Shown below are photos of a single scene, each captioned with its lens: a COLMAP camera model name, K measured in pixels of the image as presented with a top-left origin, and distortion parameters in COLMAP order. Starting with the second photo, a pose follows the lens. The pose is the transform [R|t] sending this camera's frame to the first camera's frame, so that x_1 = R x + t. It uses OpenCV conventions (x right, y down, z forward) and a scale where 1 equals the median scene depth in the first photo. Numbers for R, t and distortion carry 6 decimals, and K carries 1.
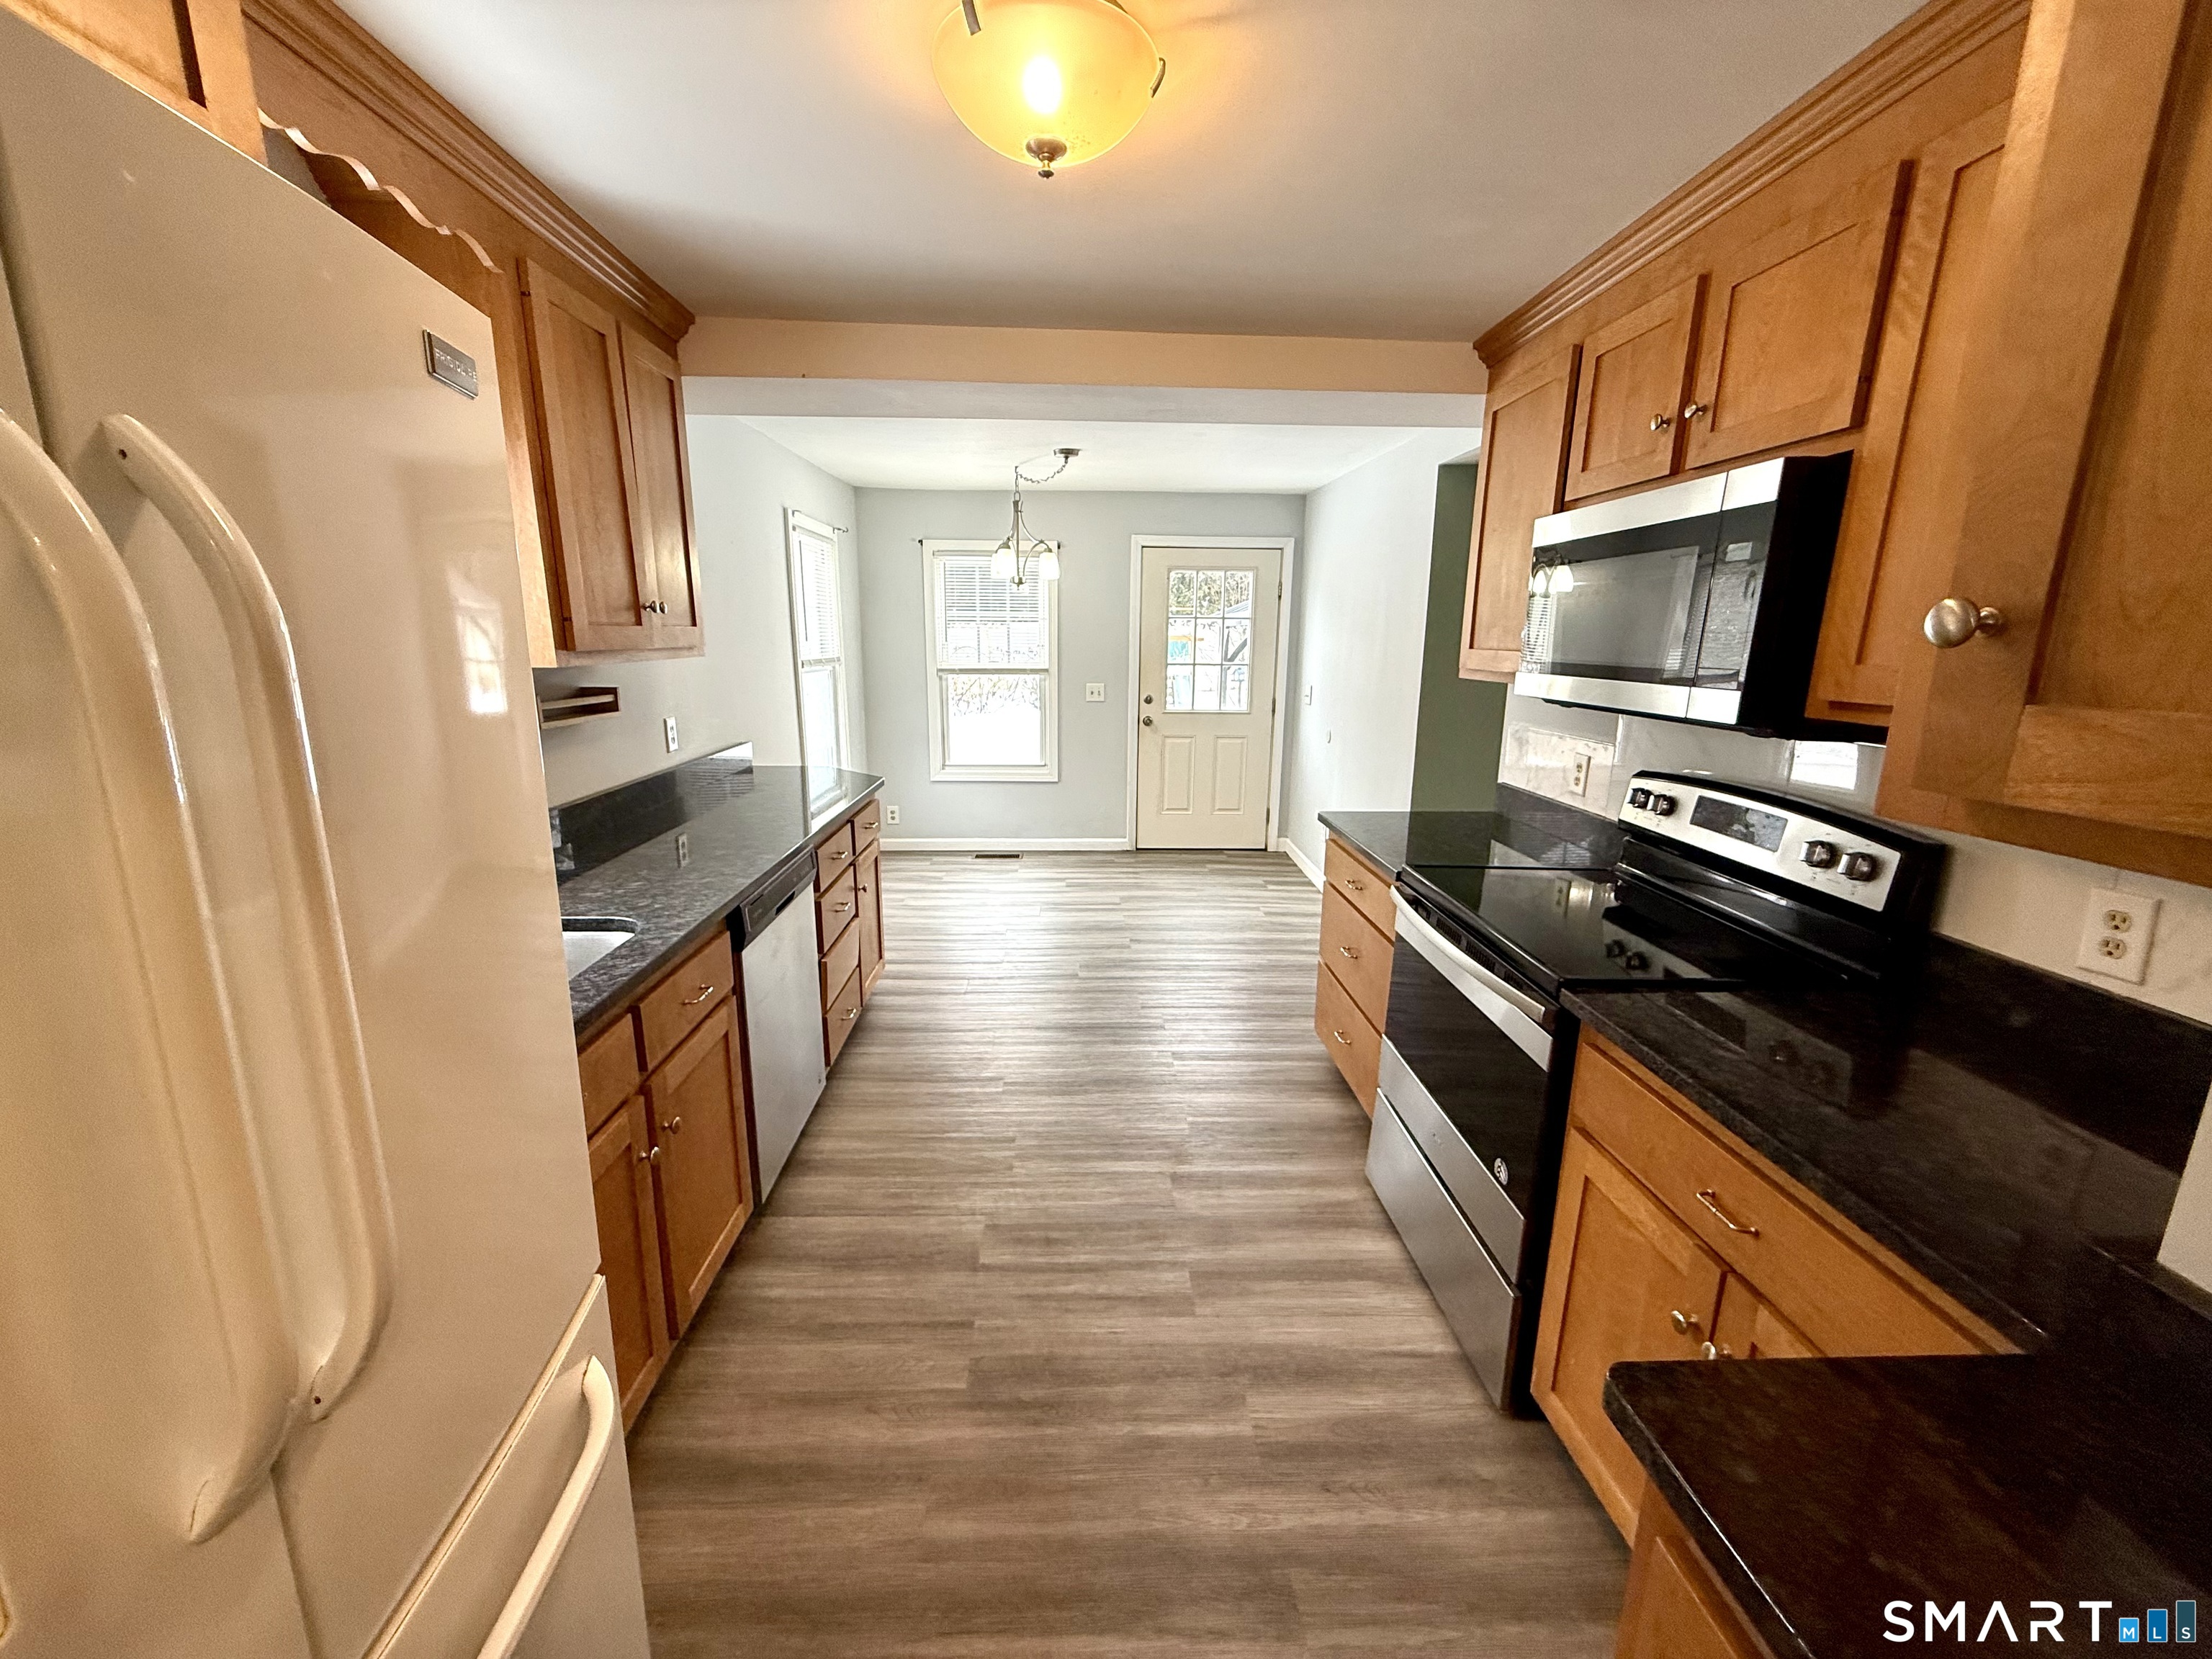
lens RADIAL K [[891.3, 0, 1106.0], [0, 891.3, 829.5], [0, 0, 1]] dist [-0.000577, -0.000205]
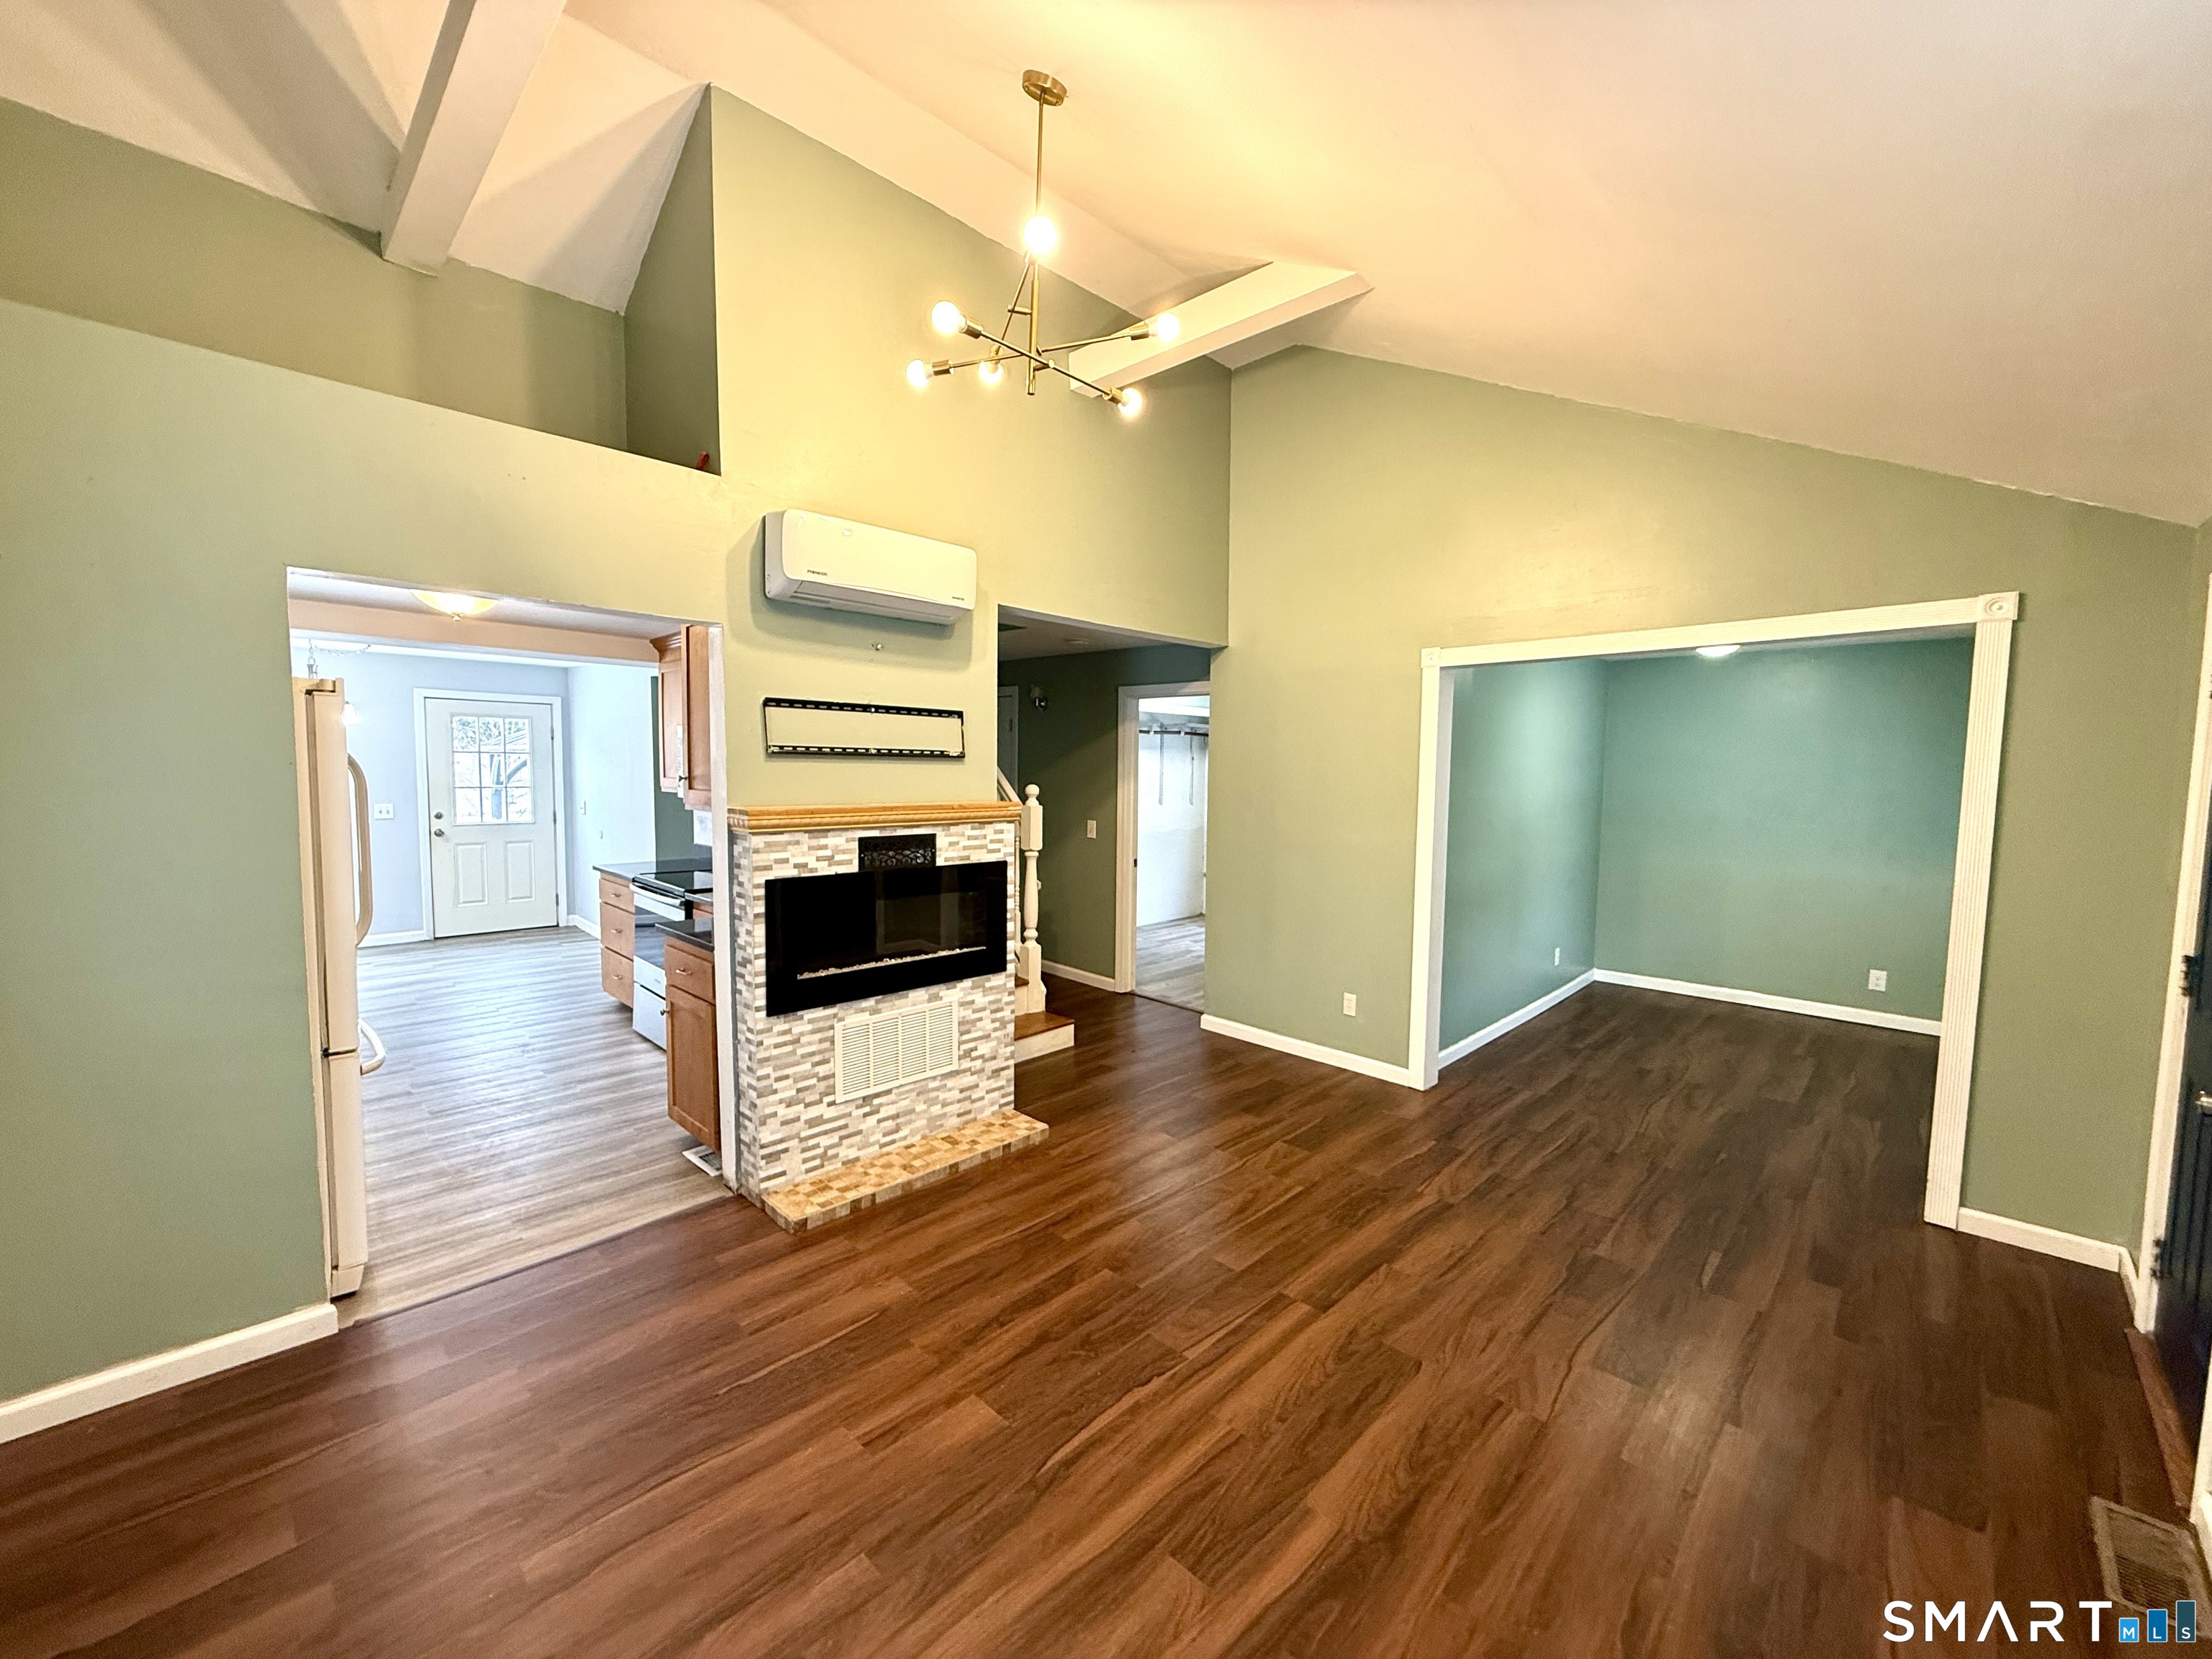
lens RADIAL K [[891.3, 0, 1106.0], [0, 891.3, 829.5], [0, 0, 1]] dist [-0.000577, -0.000205]
pose [[0.732673, -0.050011, 0.678741, -0.140023], [0.139014, 0.987268, -0.077316, 0.121130], [-0.666232, 0.151002, 0.730296, -0.645785]]
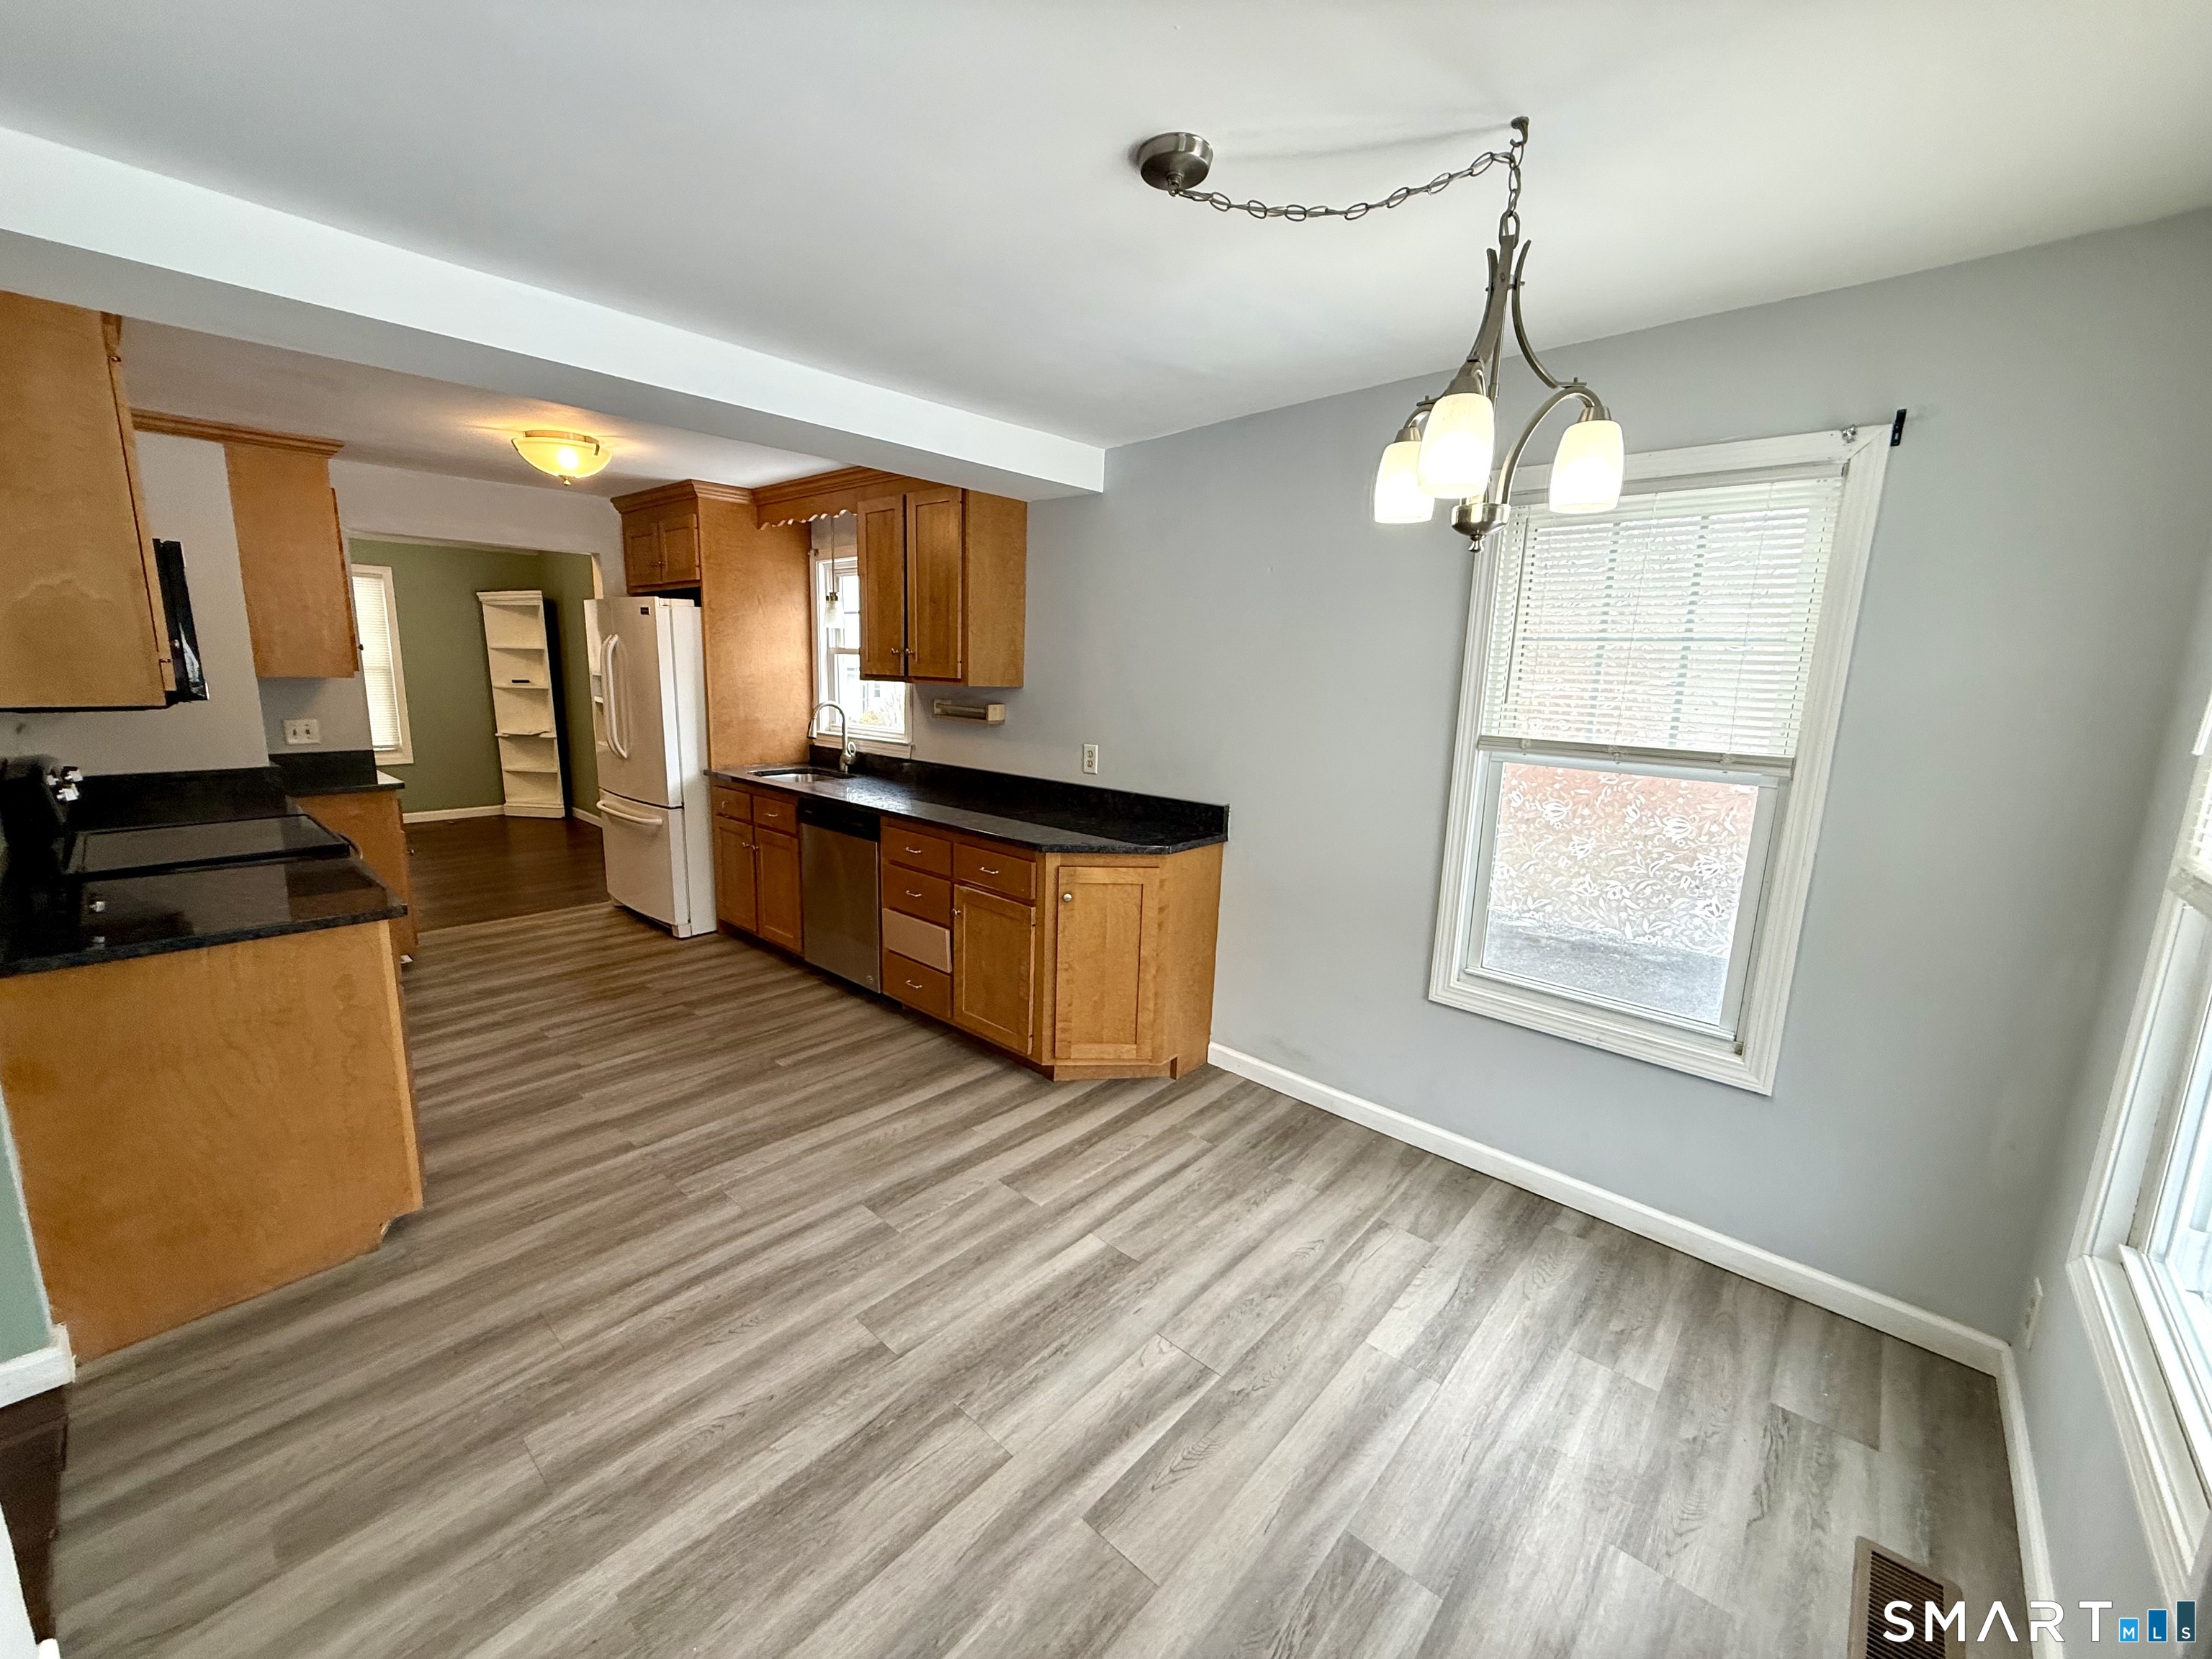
lens RADIAL K [[891.3, 0, 1106.0], [0, 891.3, 829.5], [0, 0, 1]] dist [-0.000577, -0.000205]
pose [[-0.702370, 0.100859, -0.704630, 0.214764], [-0.187771, 0.928595, 0.320085, -0.253955], [0.686599, 0.357127, -0.633279, 1.139414]]
